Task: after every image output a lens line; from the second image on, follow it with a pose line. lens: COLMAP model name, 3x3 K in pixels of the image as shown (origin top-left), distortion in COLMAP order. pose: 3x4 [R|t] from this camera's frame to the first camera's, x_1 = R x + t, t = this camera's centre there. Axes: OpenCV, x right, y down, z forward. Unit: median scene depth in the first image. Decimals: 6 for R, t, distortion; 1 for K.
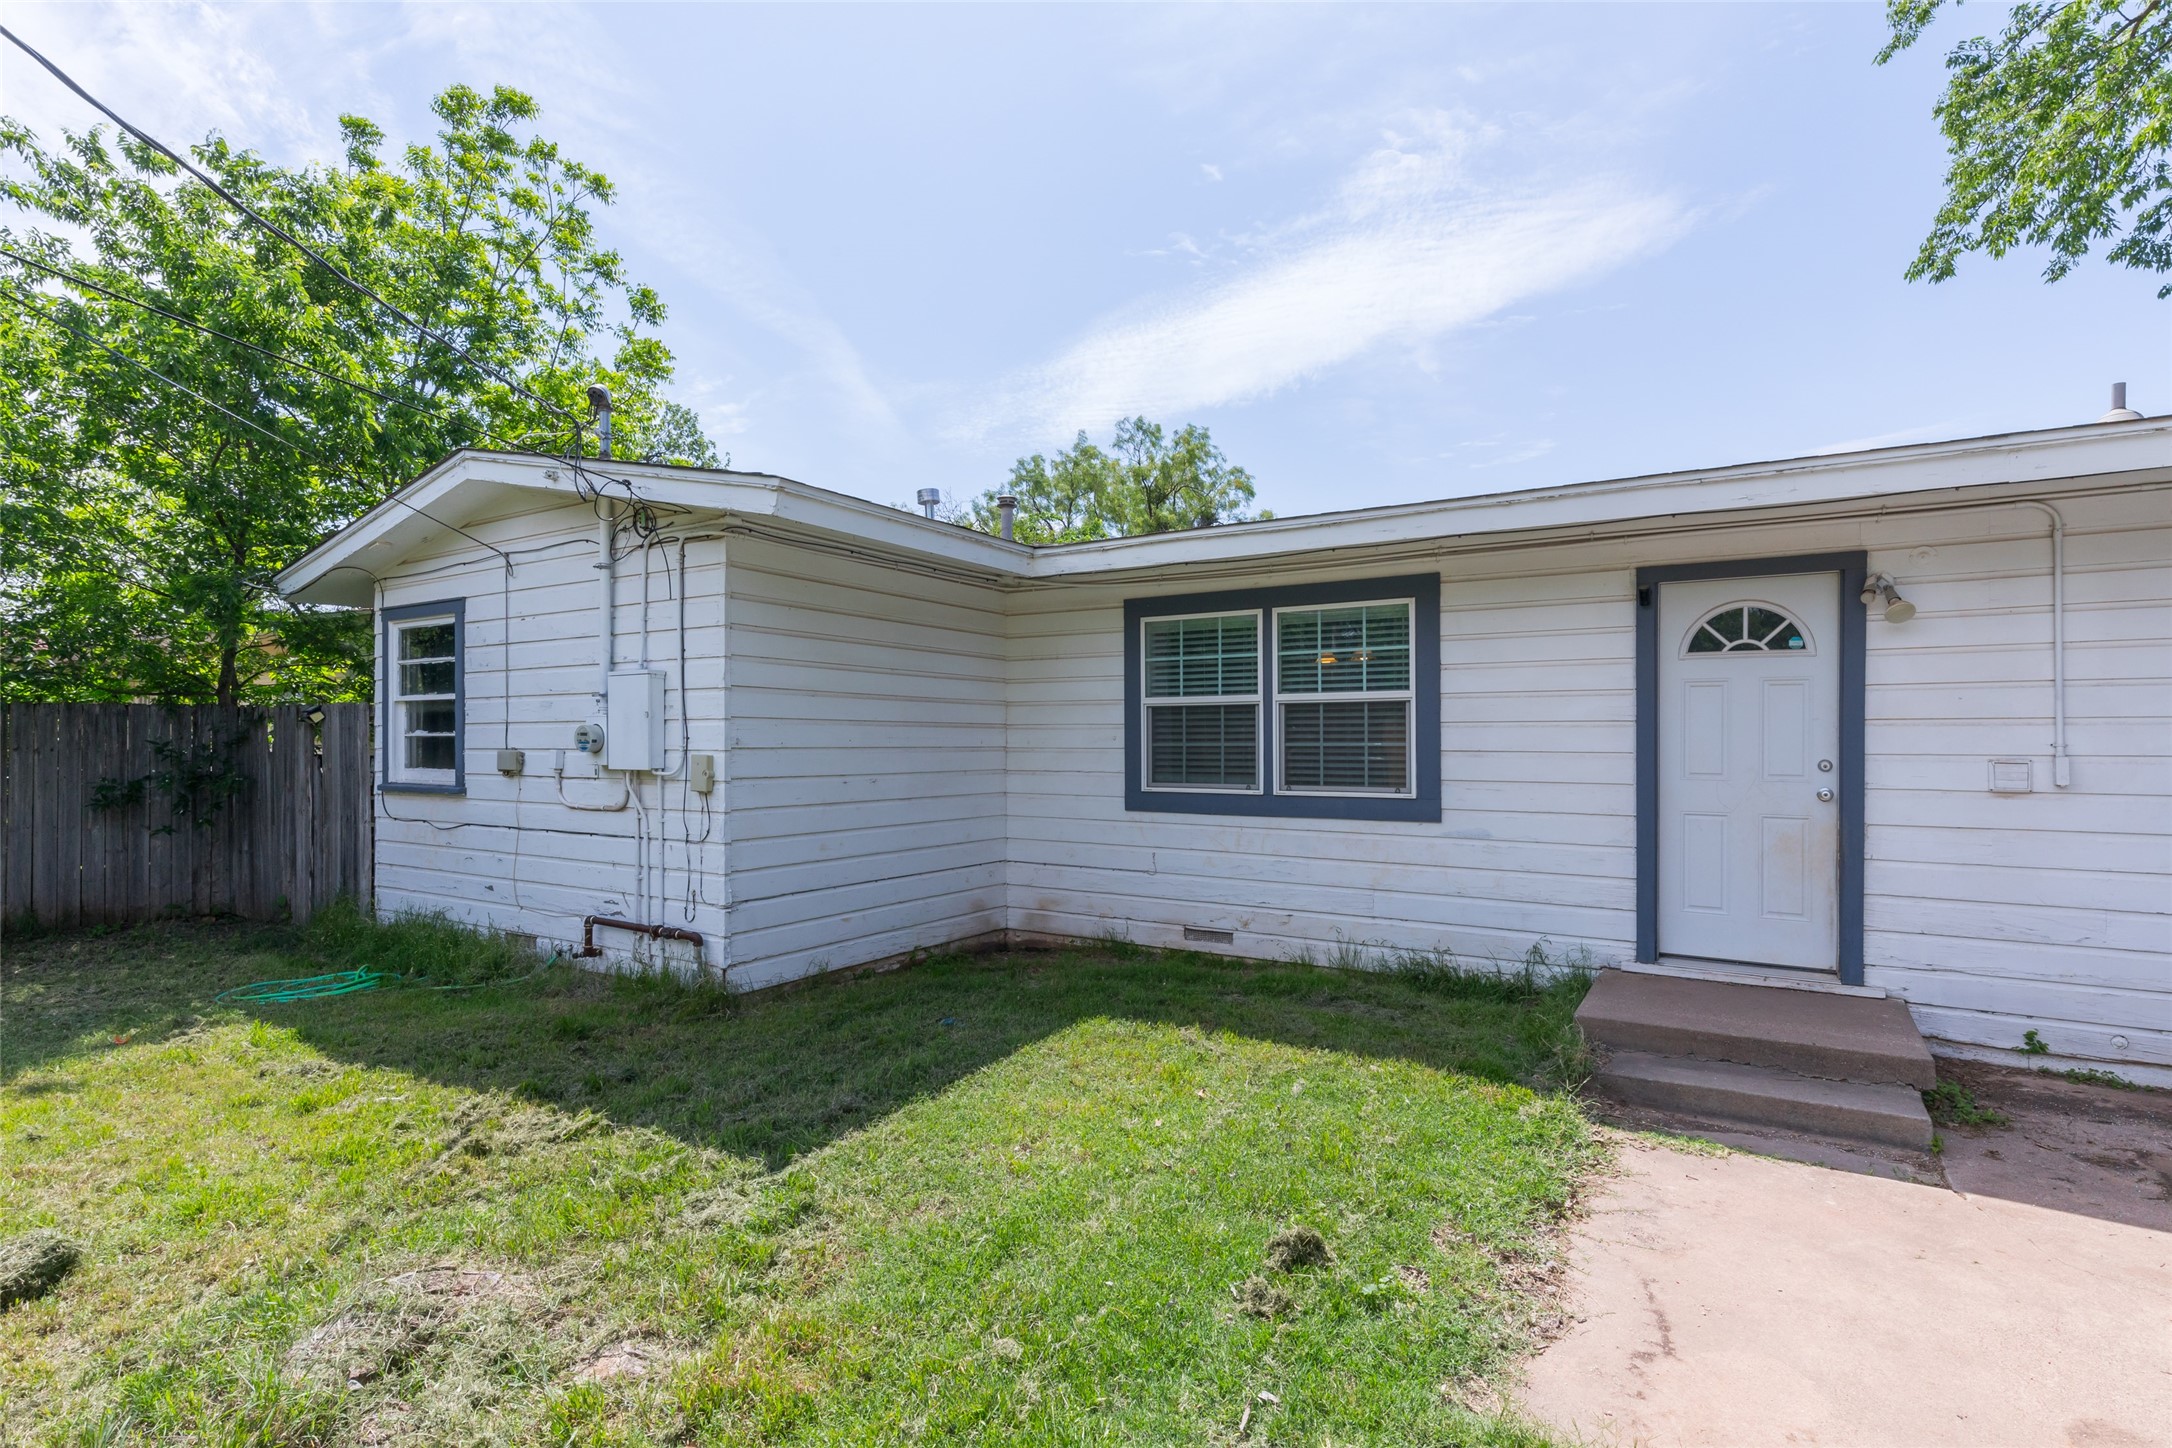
lens RADIAL K [[1074.7, 0, 1086.5], [0, 1074.7, 751.9], [0, 0, 1]] dist [0.001859, 0.000363]
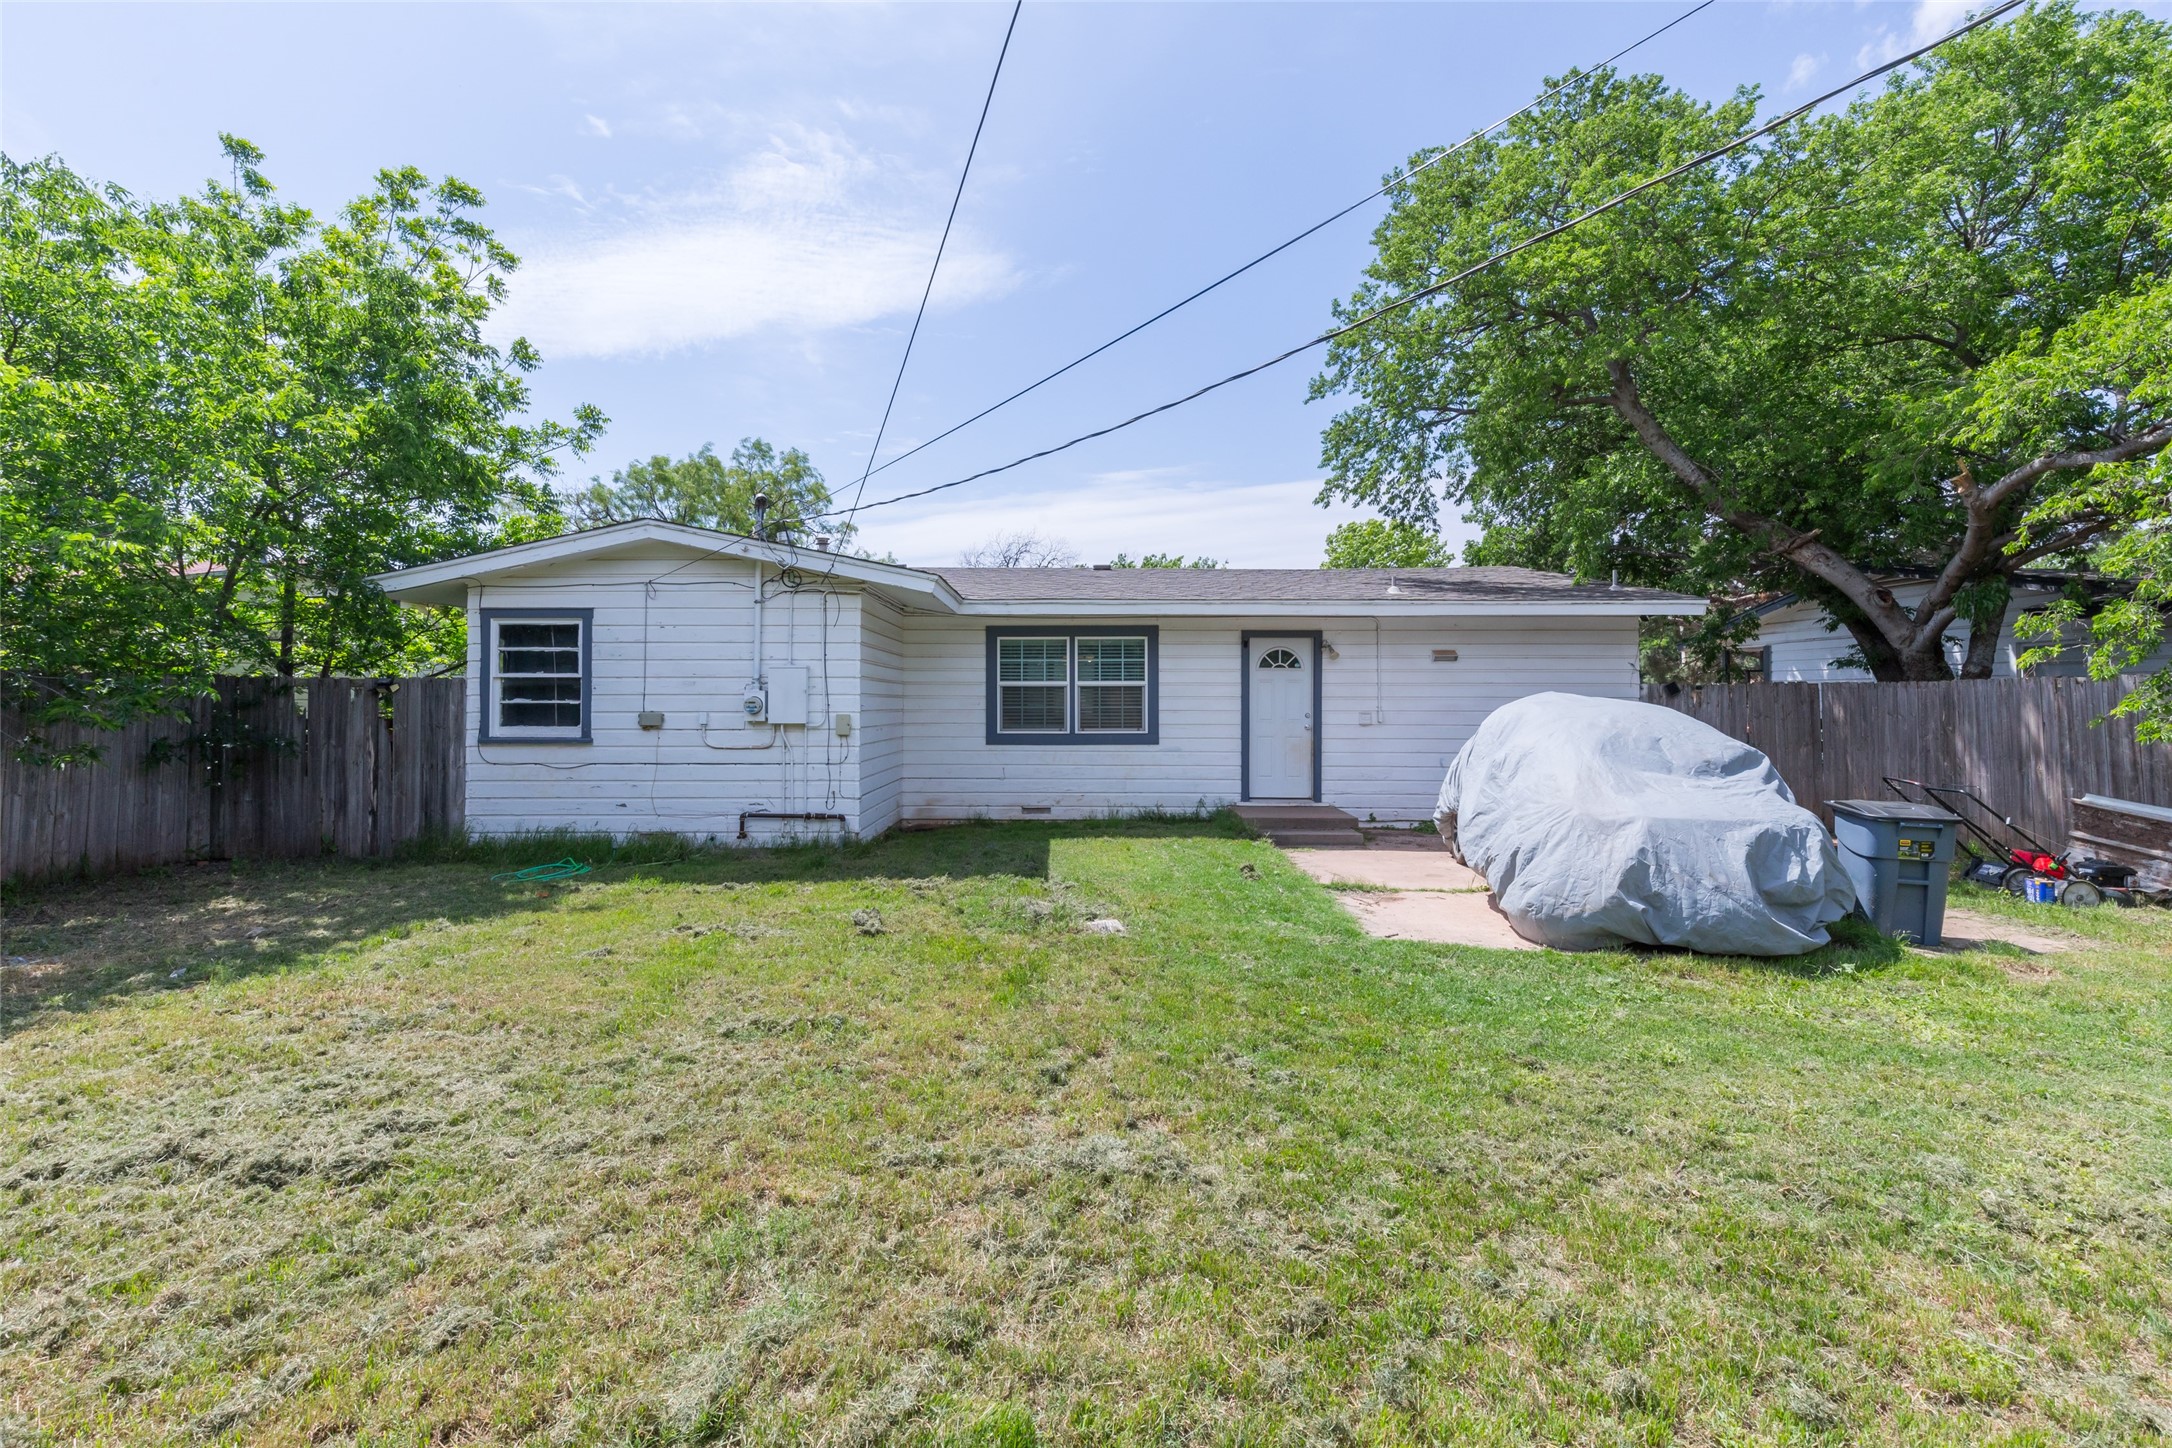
lens RADIAL K [[976.8, 0, 1117.0], [0, 976.8, 714.3], [0, 0, 1]] dist [0.000111, -0.000126]
pose [[0.836839, -0.006652, 0.547409, -0.773738], [0.005158, 0.999978, 0.004266, -0.001612], [-0.547425, -0.000747, 0.836854, -0.544275]]
